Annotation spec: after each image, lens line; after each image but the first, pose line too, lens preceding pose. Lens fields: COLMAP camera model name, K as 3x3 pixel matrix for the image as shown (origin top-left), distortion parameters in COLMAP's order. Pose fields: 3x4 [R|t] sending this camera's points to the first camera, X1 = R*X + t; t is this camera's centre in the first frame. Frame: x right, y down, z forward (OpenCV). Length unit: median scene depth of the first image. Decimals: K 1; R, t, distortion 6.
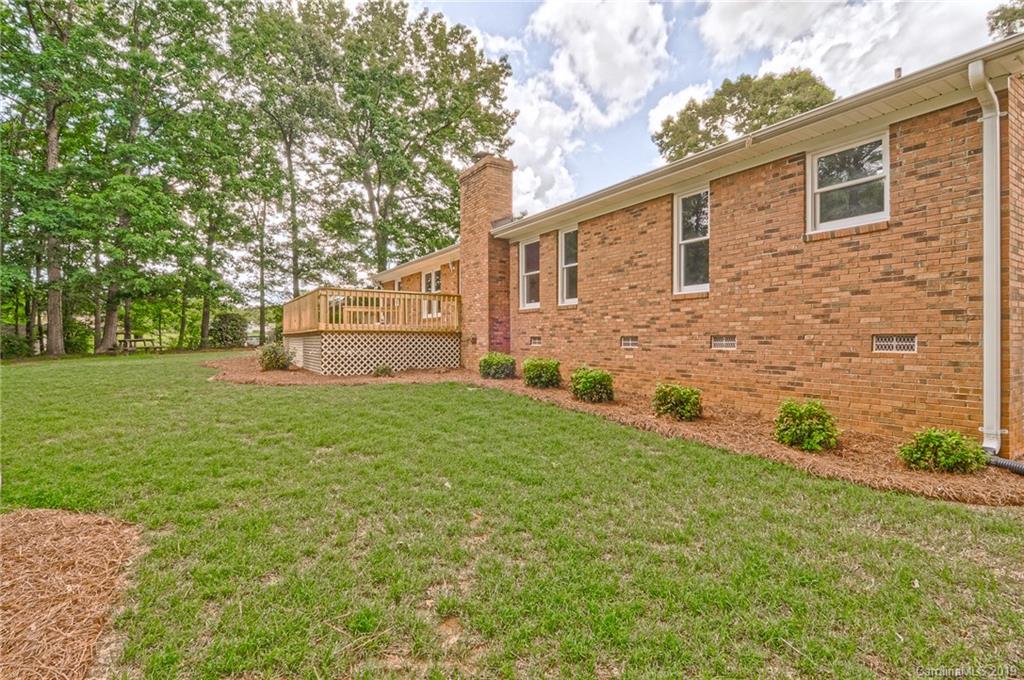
lens RADIAL K [[476.2, 0, 516.4], [0, 476.2, 342.6], [0, 0, 1]] dist [0.010311, -0.001558]
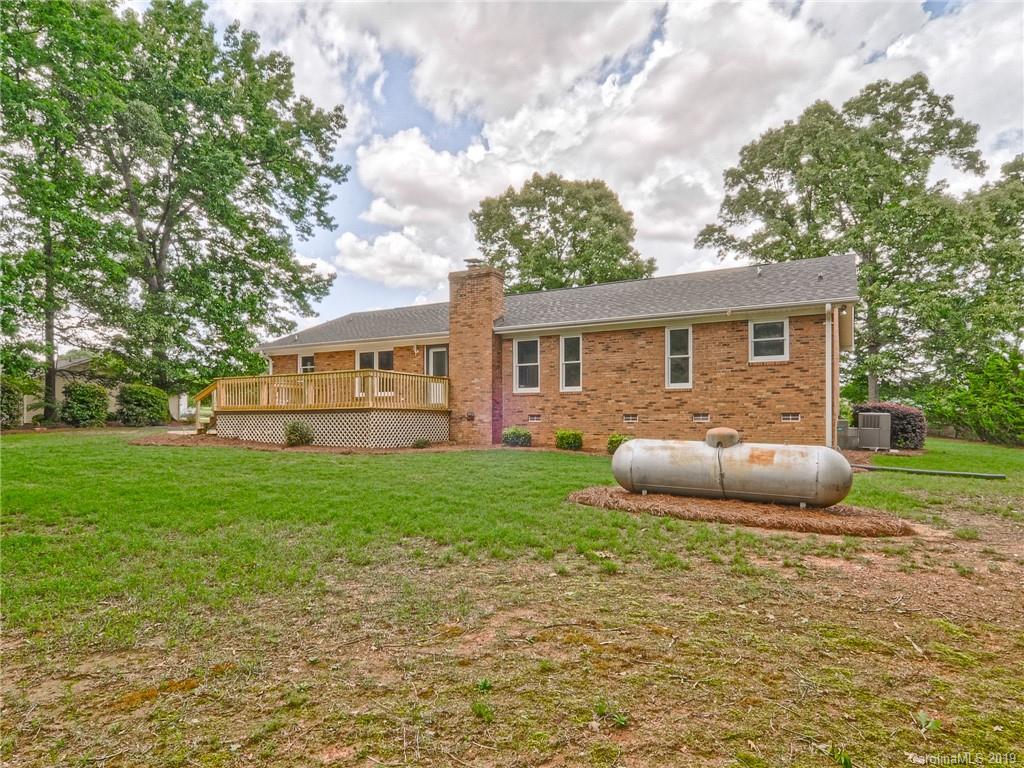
lens RADIAL K [[593.9, 0, 499.7], [0, 593.9, 422.0], [0, 0, 1]] dist [0.013807, -0.002064]
pose [[0.883394, -0.000353, 0.468631, -0.755839], [0.003575, 0.999976, -0.005986, 0.016043], [-0.468617, 0.006964, 0.883374, -0.354025]]
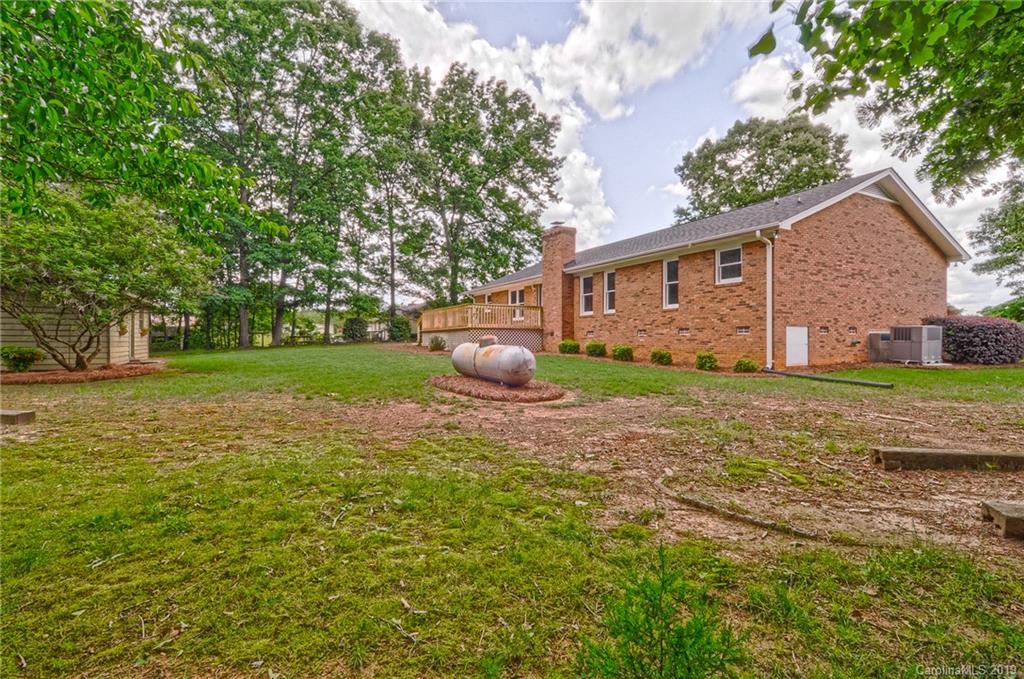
lens RADIAL K [[476.2, 0, 511.5], [0, 476.2, 345.7], [0, 0, 1]] dist [0.010311, -0.001558]
pose [[0.997152, 0.001096, -0.075408, -0.111250], [-0.000947, 0.999998, 0.002022, 0.036827], [0.075410, -0.001944, 0.997151, -0.737518]]
